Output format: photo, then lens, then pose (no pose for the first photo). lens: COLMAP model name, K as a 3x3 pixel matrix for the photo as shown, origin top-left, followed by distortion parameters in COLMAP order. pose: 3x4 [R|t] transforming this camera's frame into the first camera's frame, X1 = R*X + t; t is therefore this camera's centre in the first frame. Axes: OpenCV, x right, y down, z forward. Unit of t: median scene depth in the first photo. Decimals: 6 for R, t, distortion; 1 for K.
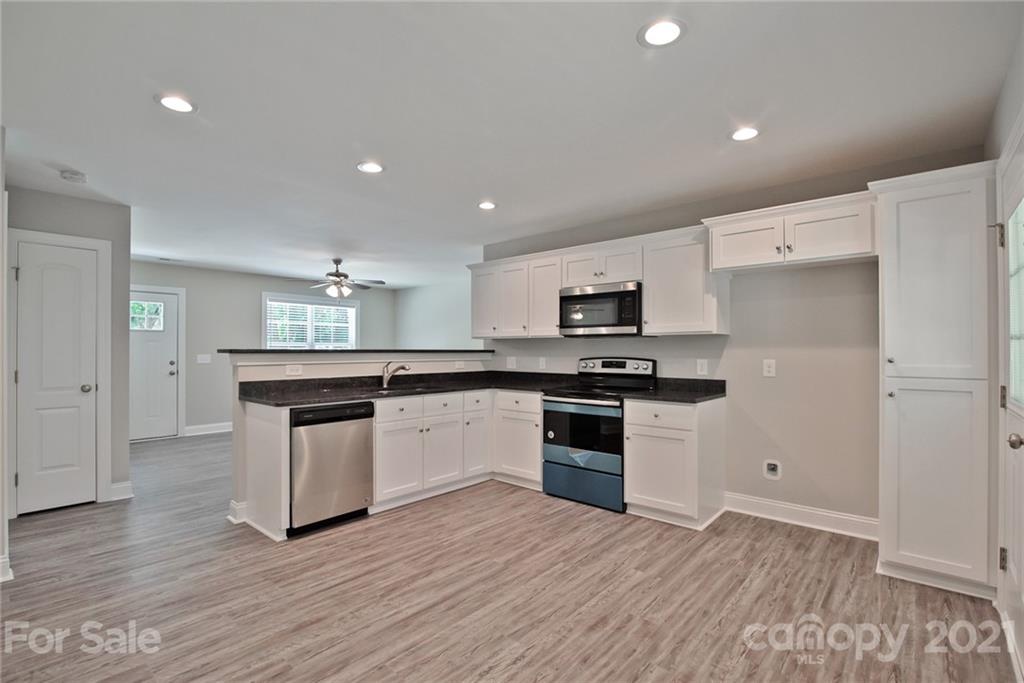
lens RADIAL K [[485.4, 0, 513.7], [0, 485.4, 346.5], [0, 0, 1]] dist [-0.021061, -0.000183]
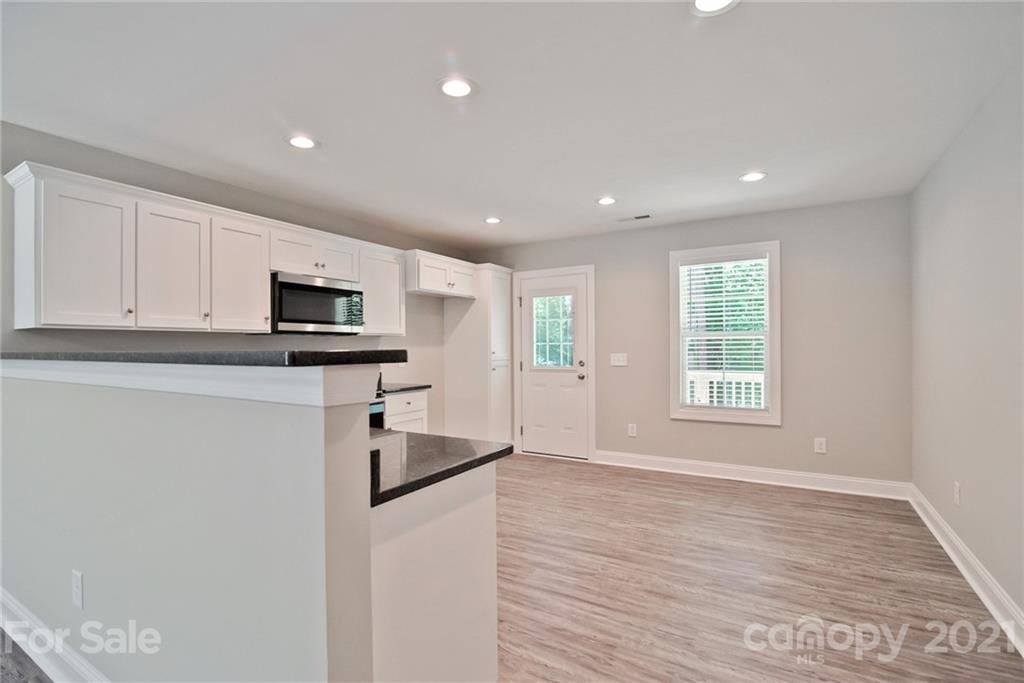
lens RADIAL K [[465.7, 0, 521.5], [0, 465.7, 342.3], [0, 0, 1]] dist [-0.021616, -0.000193]
pose [[-0.204983, 0.013902, 0.978667, -0.886852], [0.002334, 0.999903, -0.013715, 0.008783], [-0.978763, -0.000527, -0.204995, 0.962036]]
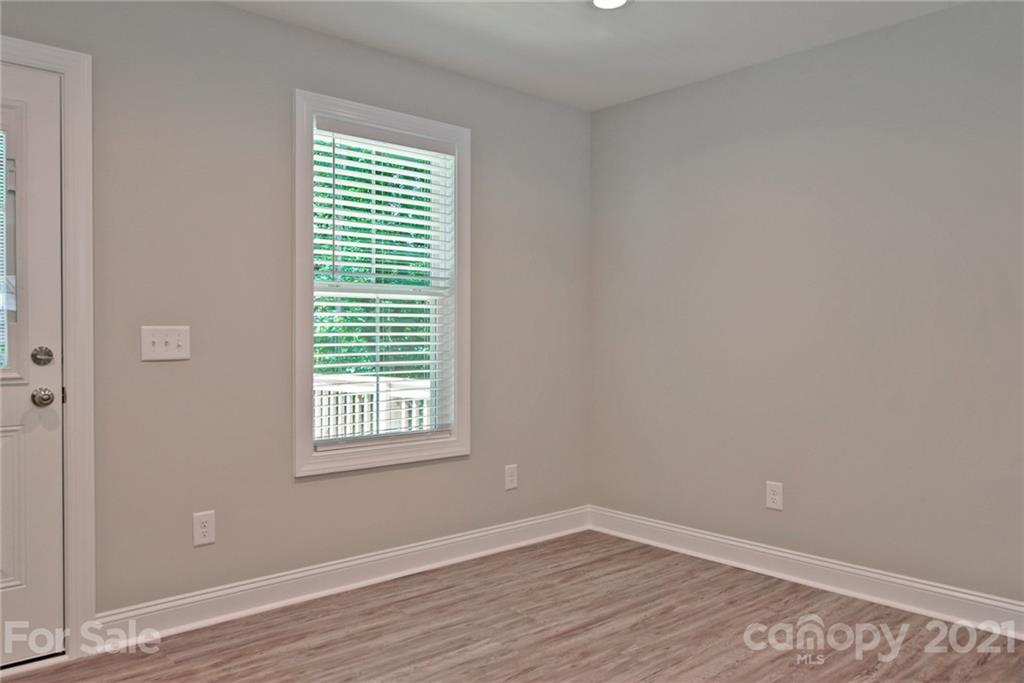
lens RADIAL K [[754.2, 0, 512.0], [0, 754.2, 341.5], [0, 0, 1]] dist [-0.002399, -0.000805]
pose [[-0.993000, 0.000307, 0.118111, -0.038118], [0.000642, 0.999996, 0.002792, 0.039499], [-0.118109, 0.002848, -0.992997, 1.163220]]
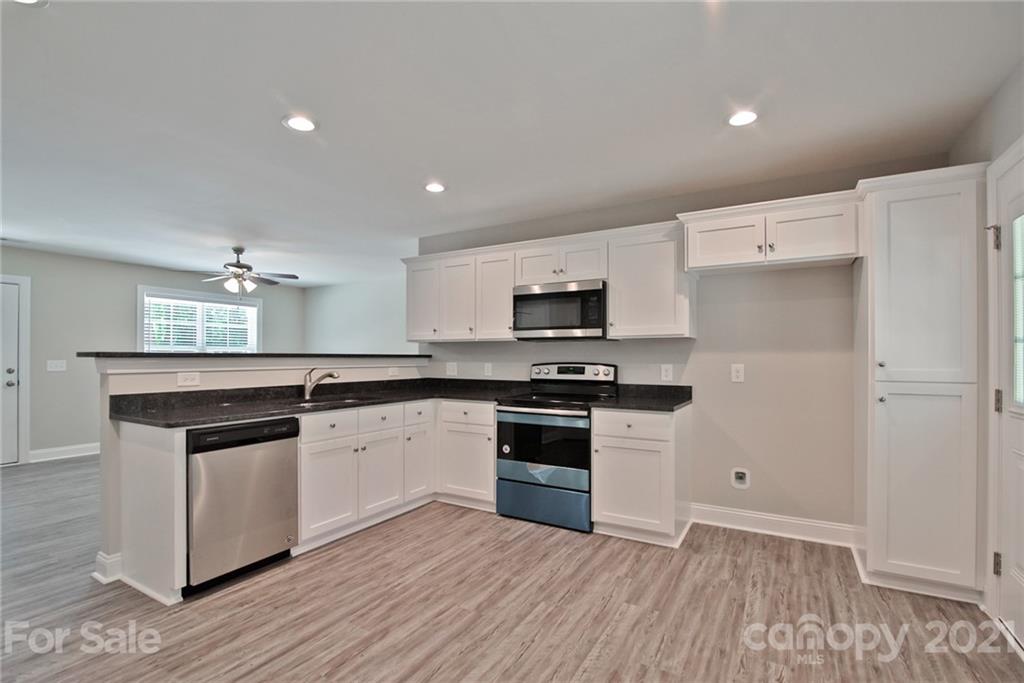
lens RADIAL K [[483.9, 0, 517.0], [0, 483.9, 355.0], [0, 0, 1]] dist [-0.019243, 0.000283]
pose [[0.980632, 0.002039, 0.195850, -0.091950], [-0.002531, 0.999994, 0.002261, 0.007711], [-0.195844, -0.002713, 0.980631, 0.144341]]
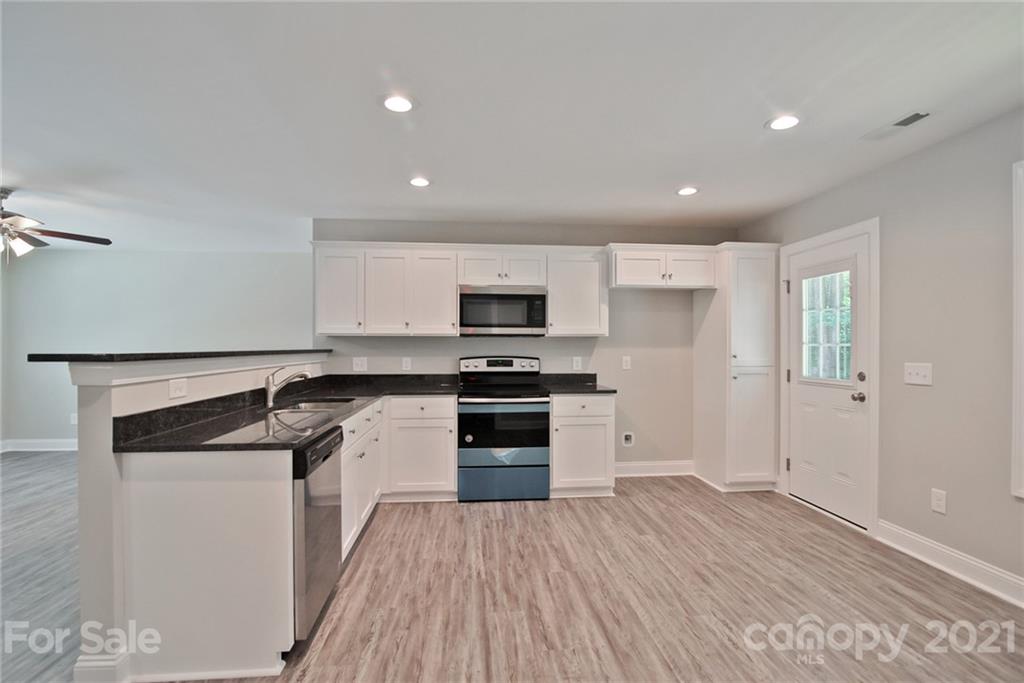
lens RADIAL K [[478.5, 0, 519.2], [0, 478.5, 345.6], [0, 0, 1]] dist [-0.021947, -0.000245]
pose [[0.669919, 0.000746, 0.742434, -0.648160], [-0.006172, 0.999971, 0.004564, -0.006831], [-0.742409, -0.007640, 0.669903, 0.348551]]
